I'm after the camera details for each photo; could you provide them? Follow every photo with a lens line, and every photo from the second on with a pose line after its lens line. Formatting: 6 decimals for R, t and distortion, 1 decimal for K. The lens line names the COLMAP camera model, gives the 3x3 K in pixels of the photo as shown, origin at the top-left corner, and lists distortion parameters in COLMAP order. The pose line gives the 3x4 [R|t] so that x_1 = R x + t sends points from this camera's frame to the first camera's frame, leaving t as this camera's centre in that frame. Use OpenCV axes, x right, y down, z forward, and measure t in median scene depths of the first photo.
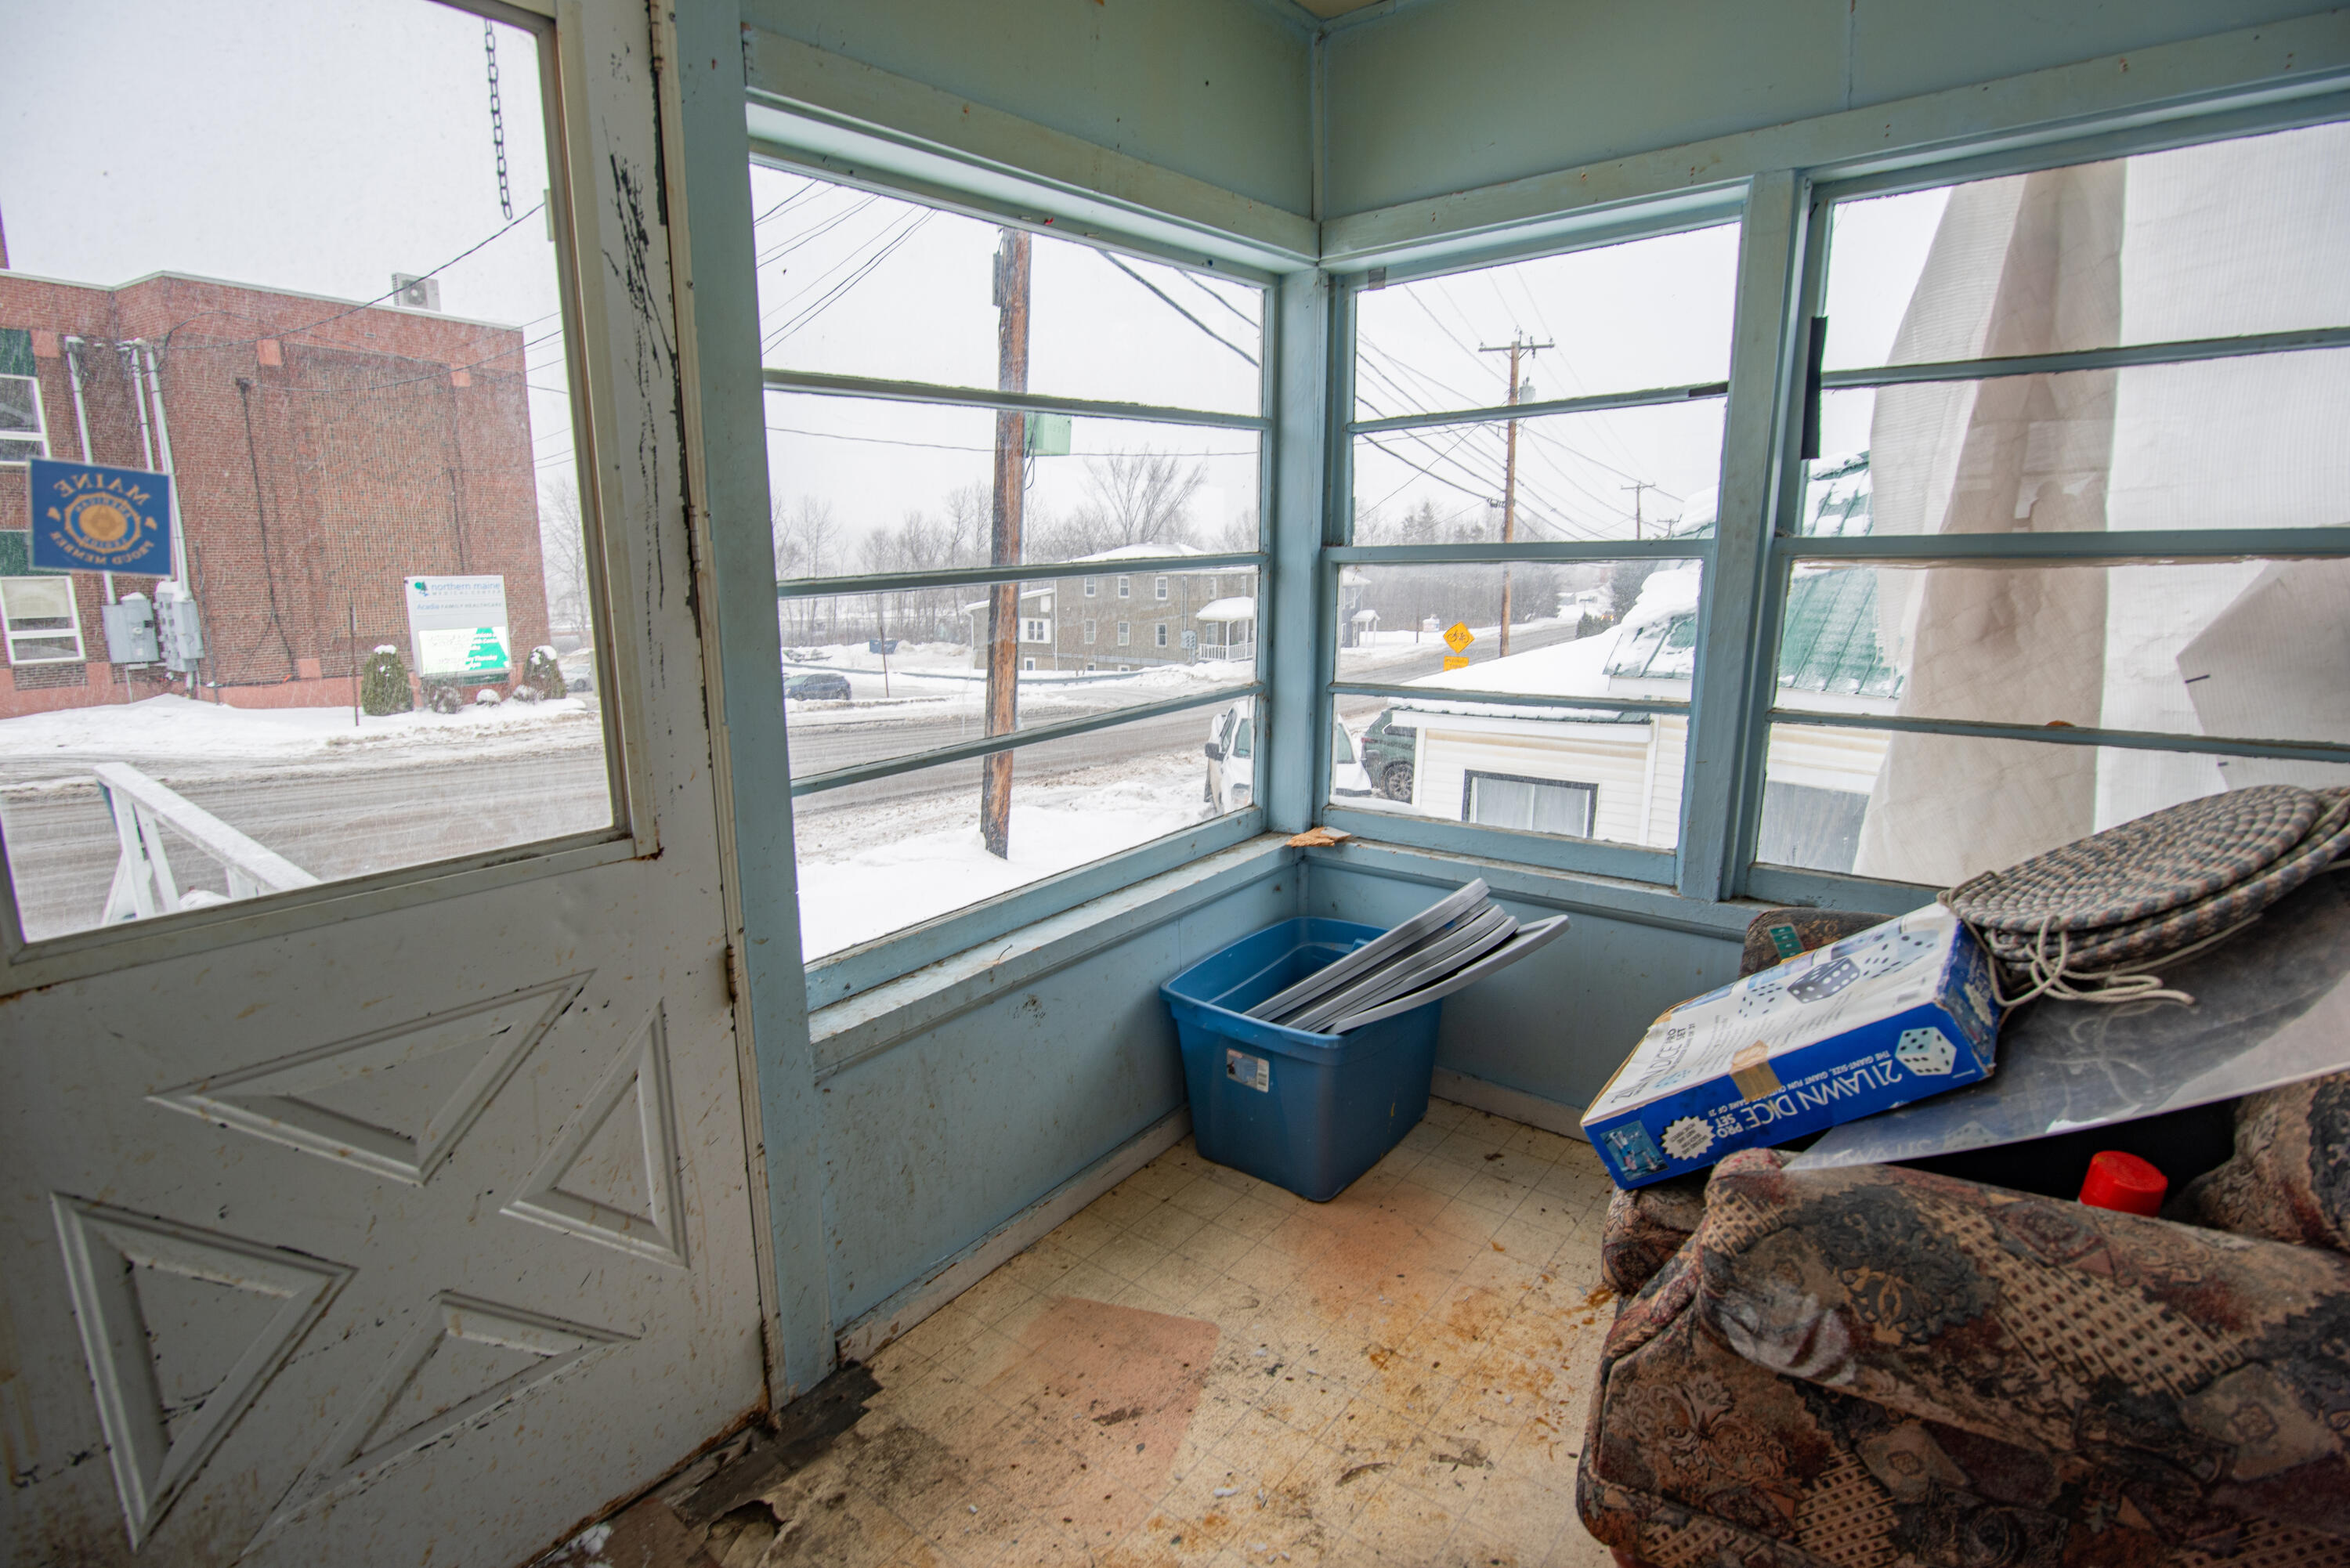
lens RADIAL K [[1159.1, 0, 1174.9], [0, 1159.1, 786.4], [0, 0, 1]] dist [-0.021981, -0.000106]
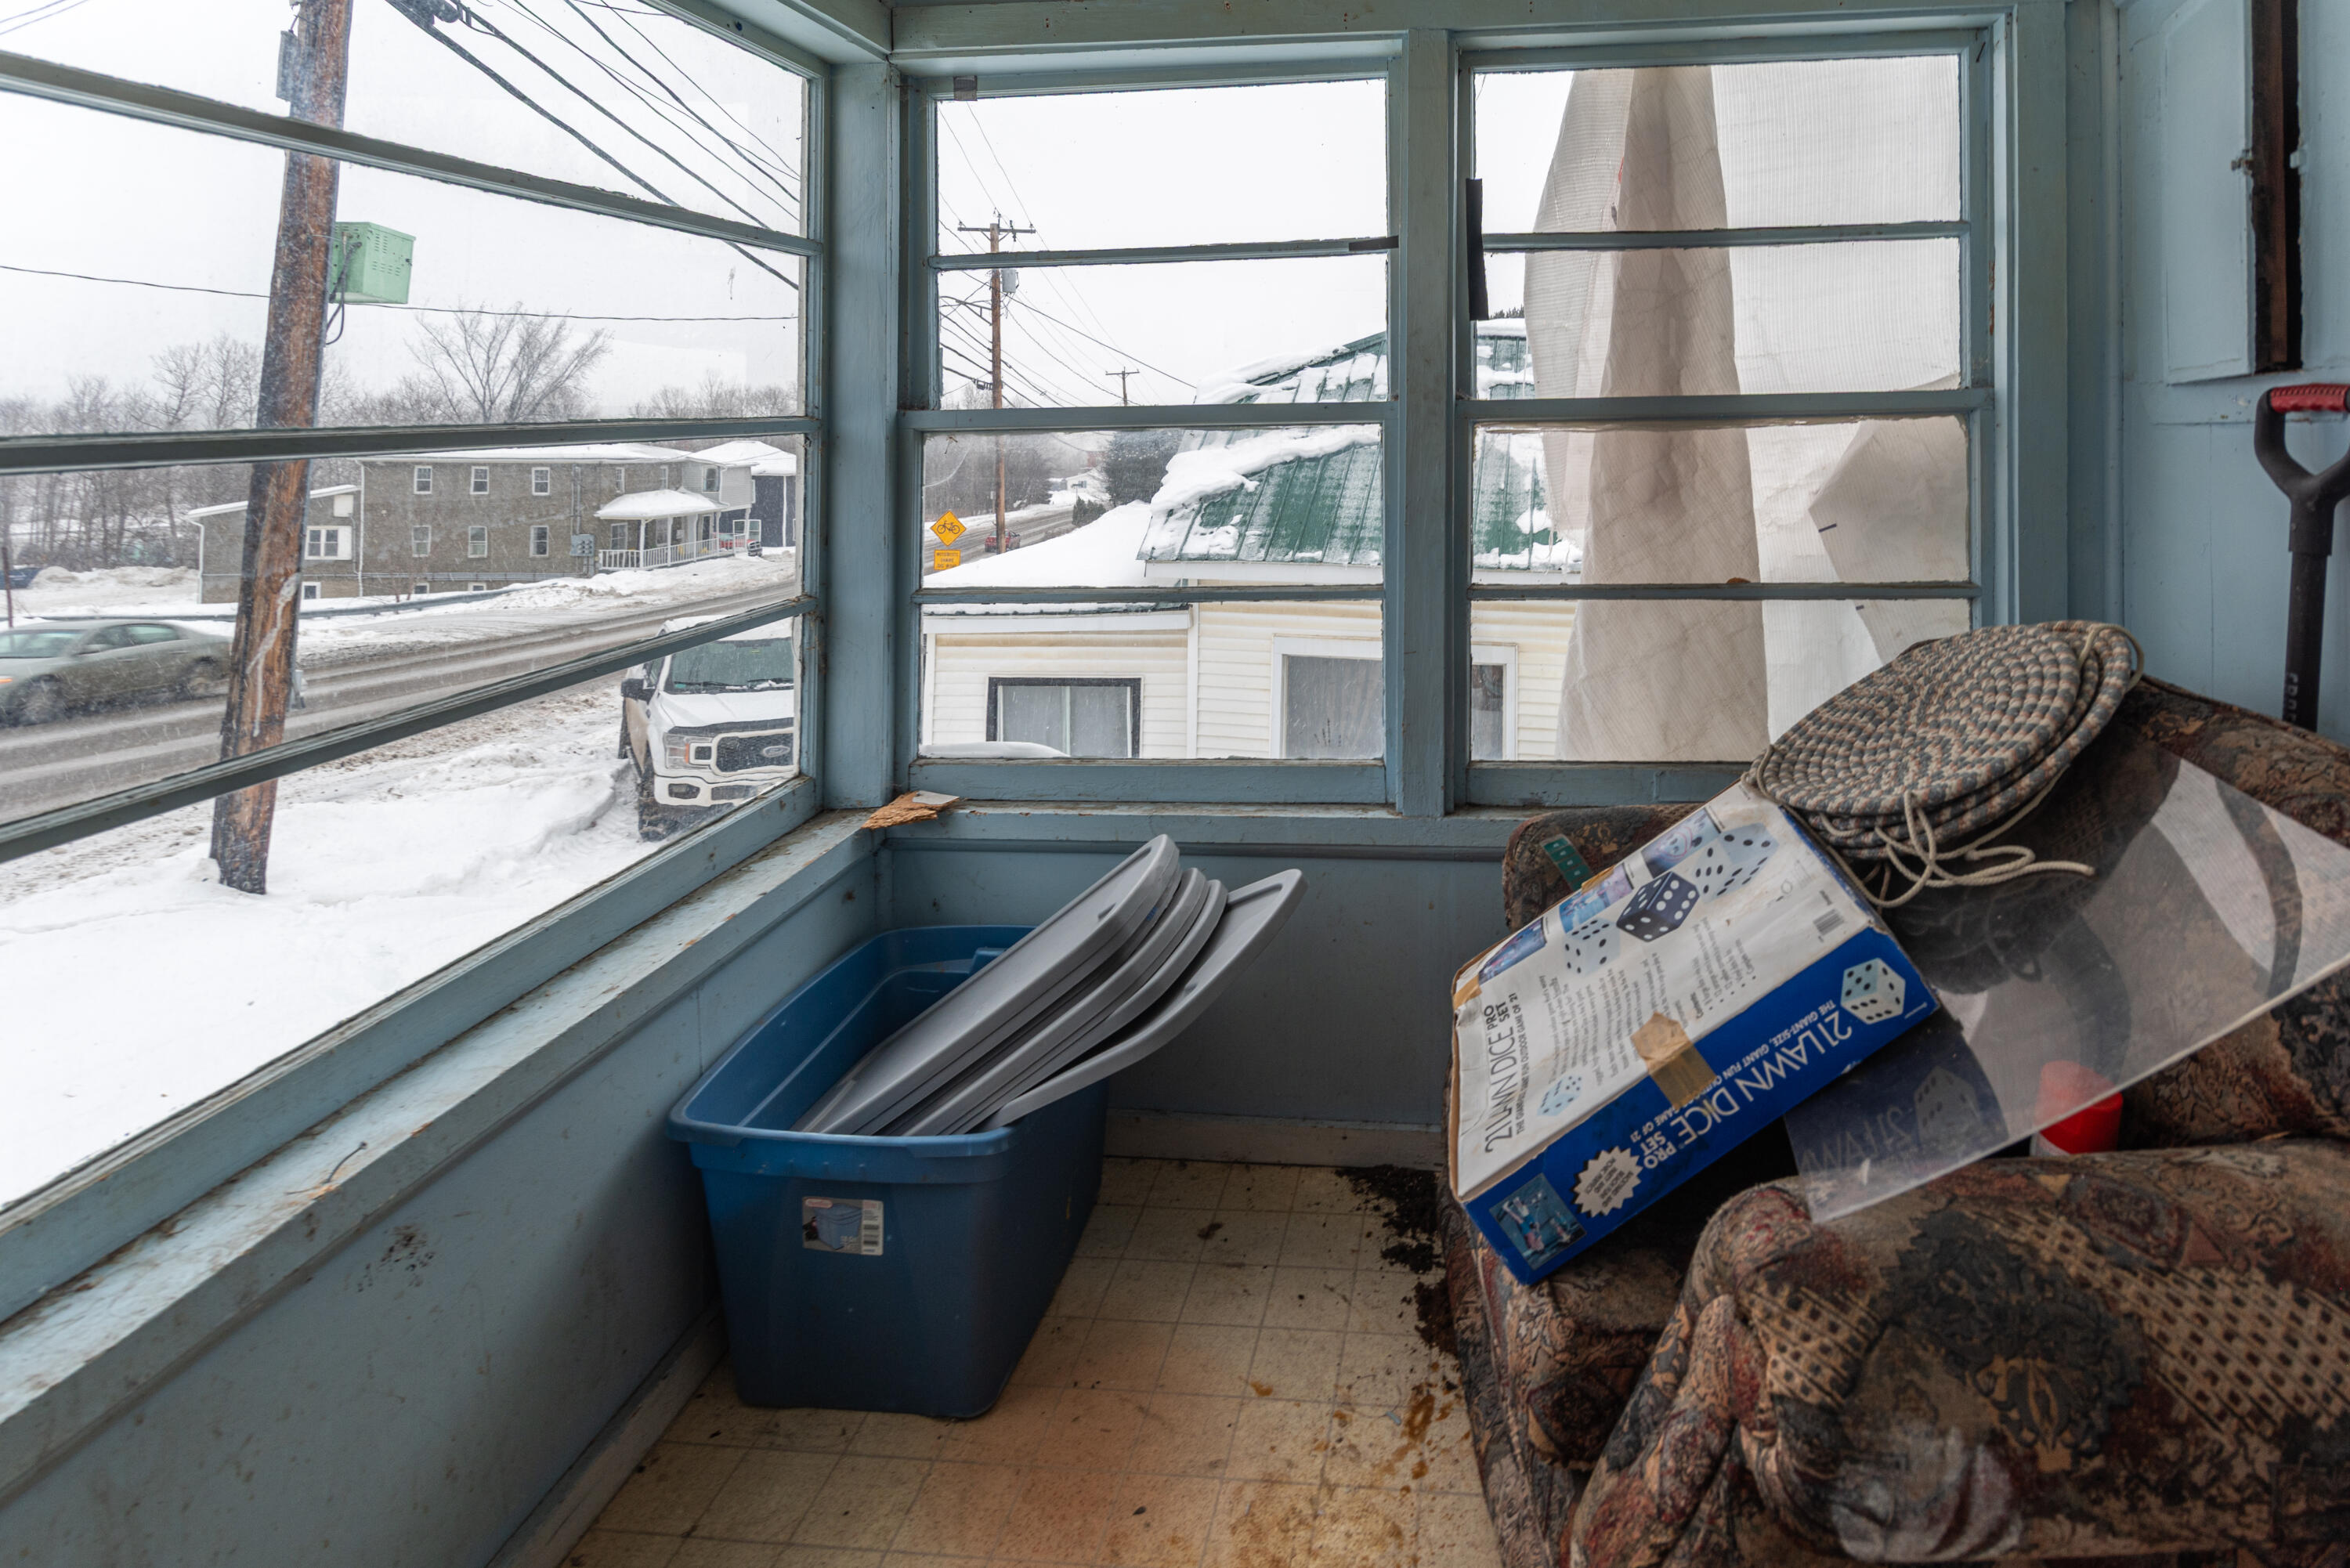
lens RADIAL K [[1039.2, 0, 1176.4], [0, 1039.2, 443.3], [0, 0, 1]] dist [-0.000263, 0.000222]
pose [[0.821856, 0.011027, 0.569589, -0.137472], [0.110196, 0.977853, -0.177931, -0.056400], [-0.558937, 0.209000, 0.802439, 0.449667]]
